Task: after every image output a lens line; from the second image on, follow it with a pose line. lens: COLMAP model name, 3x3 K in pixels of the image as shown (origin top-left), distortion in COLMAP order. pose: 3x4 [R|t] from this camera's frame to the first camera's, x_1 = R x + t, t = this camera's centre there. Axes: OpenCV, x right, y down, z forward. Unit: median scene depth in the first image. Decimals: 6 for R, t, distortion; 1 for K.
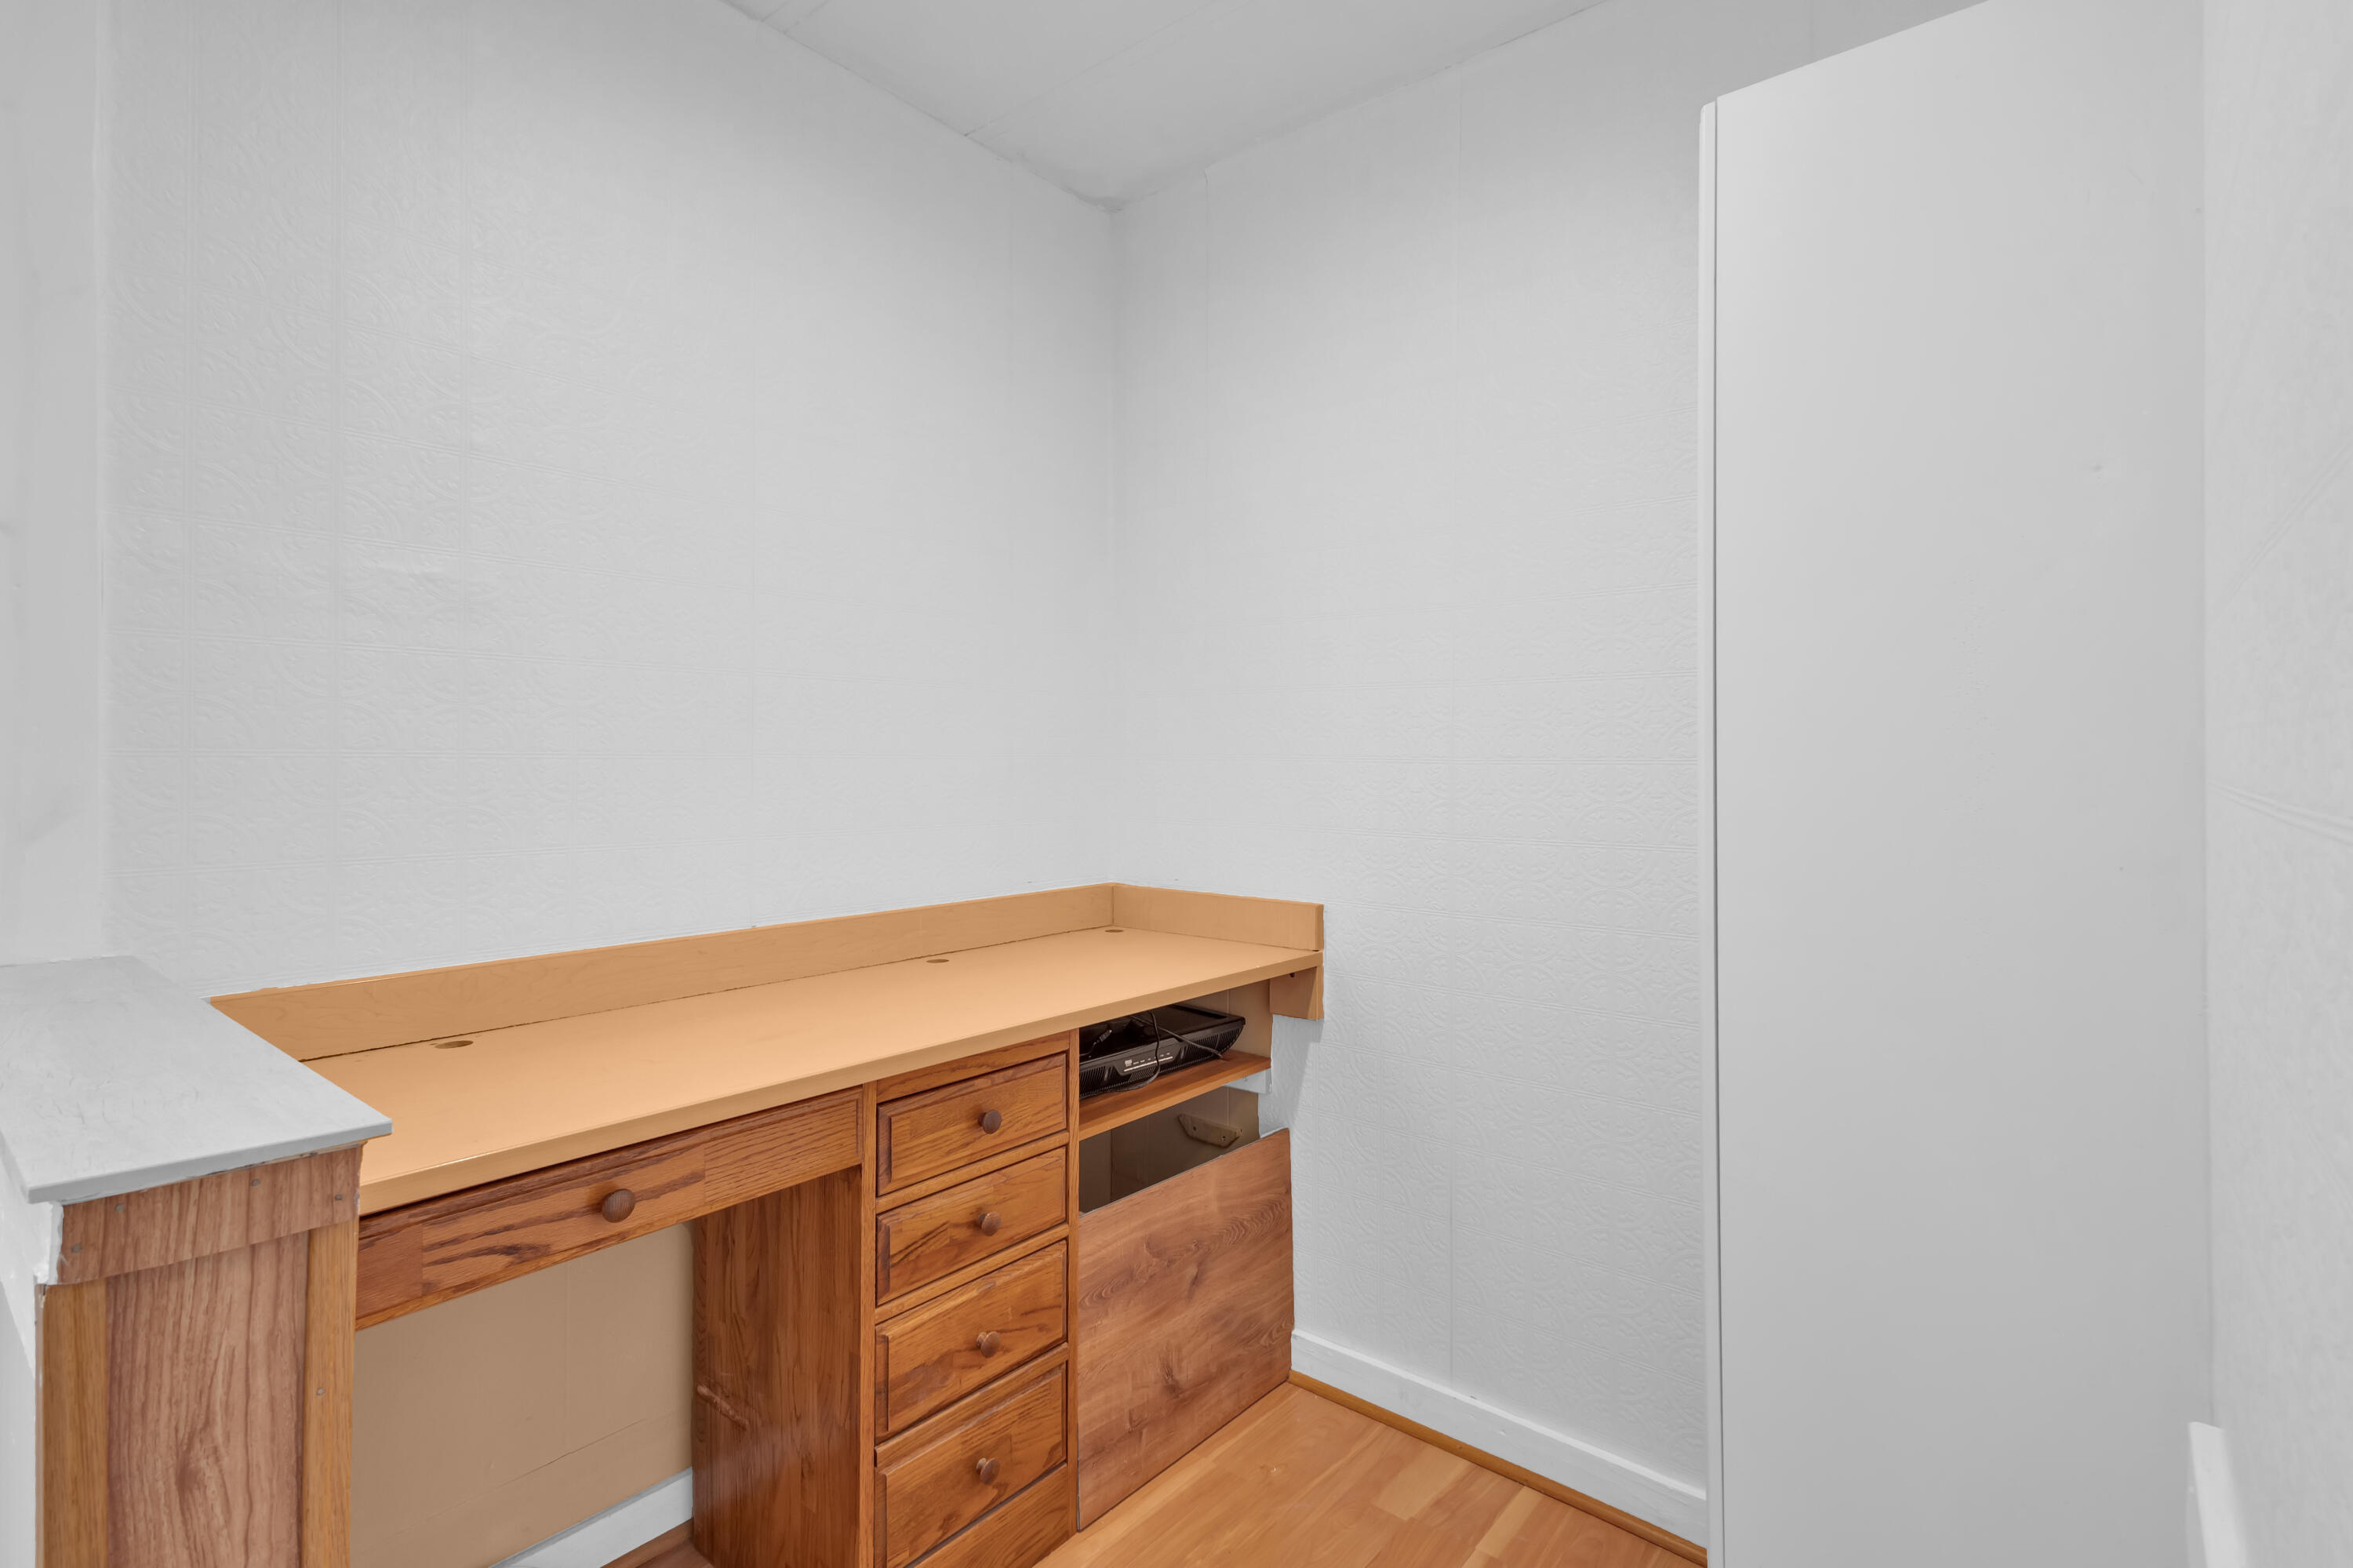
lens RADIAL K [[1102.6, 0, 1172.3], [0, 1102.6, 748.2], [0, 0, 1]] dist [0.013229, -0.004835]
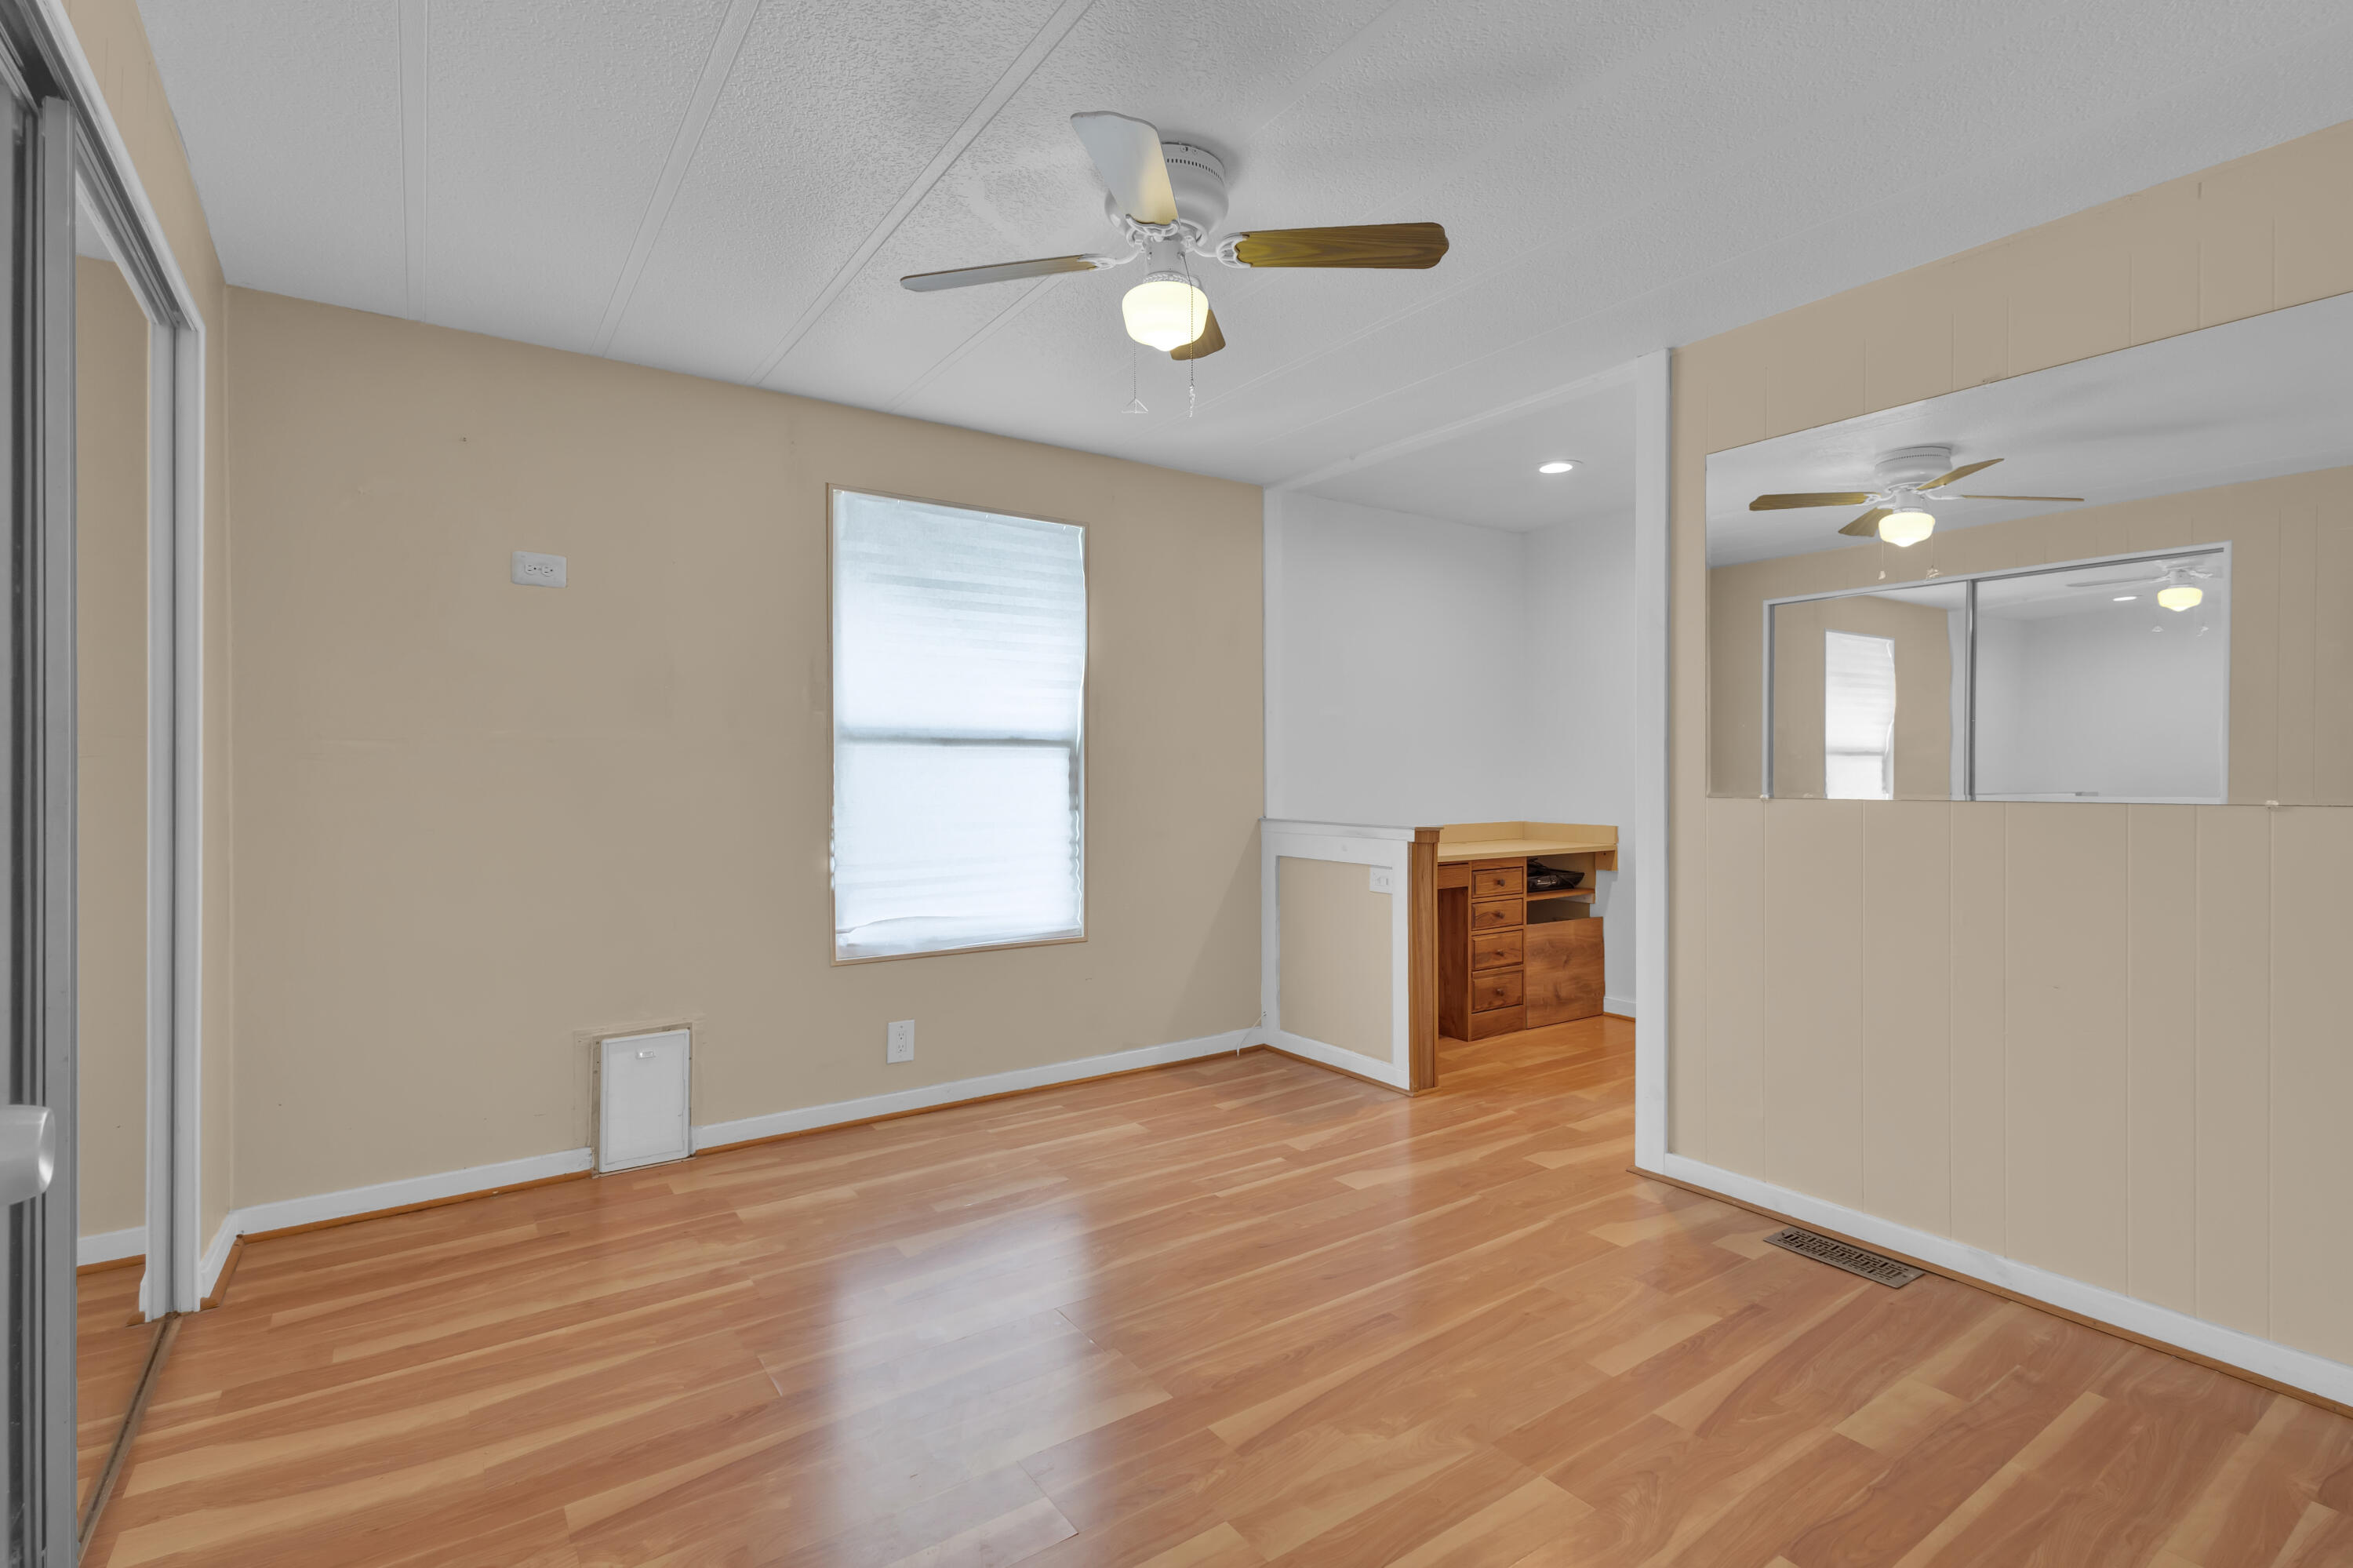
lens RADIAL K [[1090.9, 0, 1169.7], [0, 1090.9, 776.8], [0, 0, 1]] dist [0.012086, -0.005659]
pose [[0.963846, -0.000880, -0.266458, -0.204158], [0.003737, 0.999941, 0.010213, 0.001066], [0.266434, -0.010839, 0.963792, -1.854332]]
